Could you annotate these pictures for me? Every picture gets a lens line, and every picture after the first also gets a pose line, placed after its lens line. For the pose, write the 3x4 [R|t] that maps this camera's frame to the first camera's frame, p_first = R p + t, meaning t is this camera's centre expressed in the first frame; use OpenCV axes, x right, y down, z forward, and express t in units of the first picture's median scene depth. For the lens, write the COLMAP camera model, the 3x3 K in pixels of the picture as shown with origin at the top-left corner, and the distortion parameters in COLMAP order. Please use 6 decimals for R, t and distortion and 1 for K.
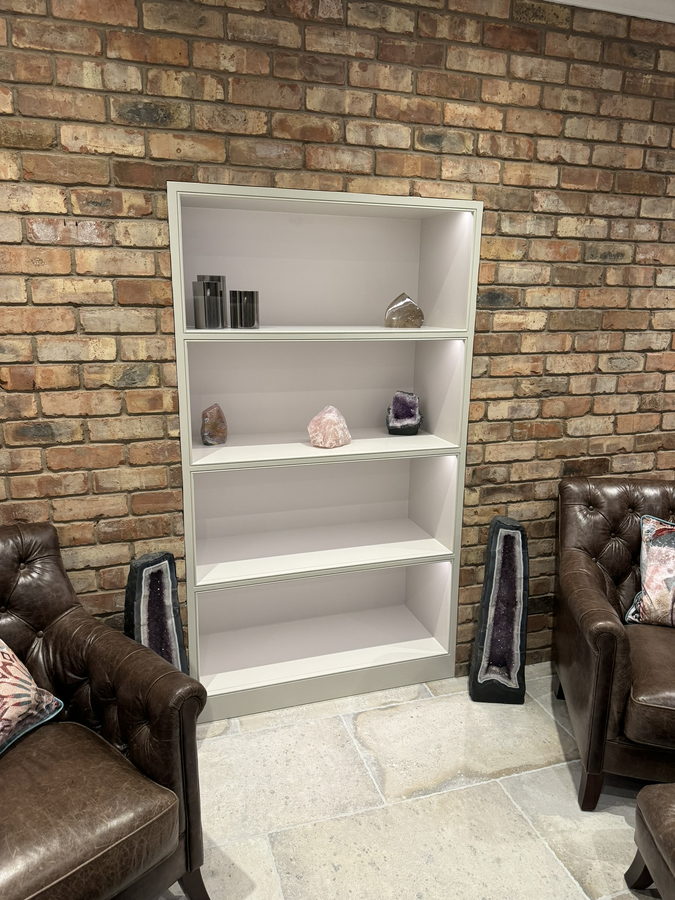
lens RADIAL K [[627.0, 0, 336.0], [0, 627.0, 453.9], [0, 0, 1]] dist [0.016918, -0.022068]
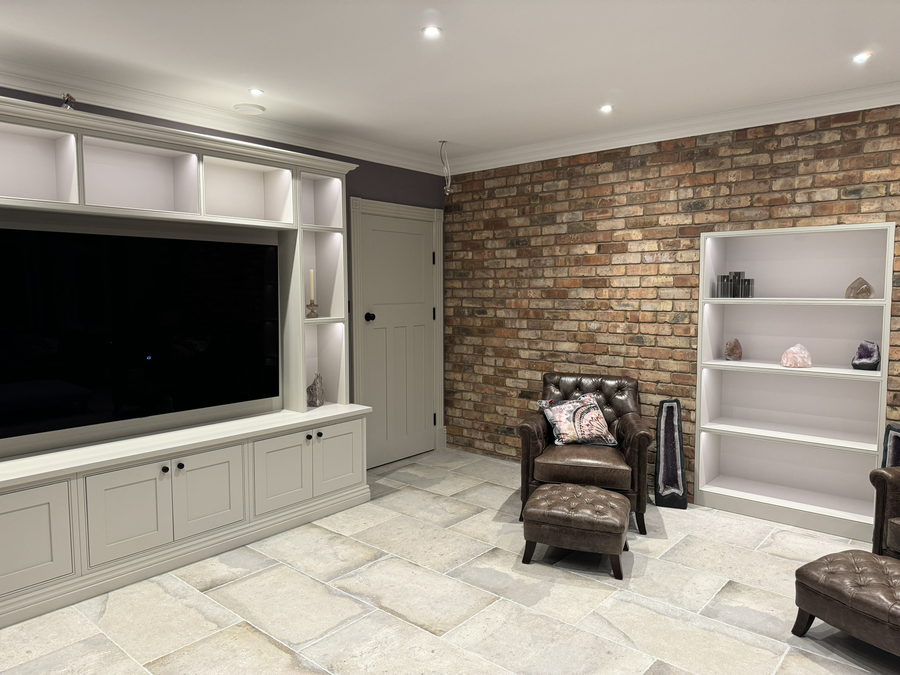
lens RADIAL K [[627.0, 0, 448.0], [0, 627.0, 338.5], [0, 0, 1]] dist [0.016918, -0.022068]
pose [[0.532649, 0.060755, -0.844153, 1.121088], [-0.182712, 0.982154, -0.044602, 0.192712], [0.826379, 0.177994, 0.534244, -0.839420]]
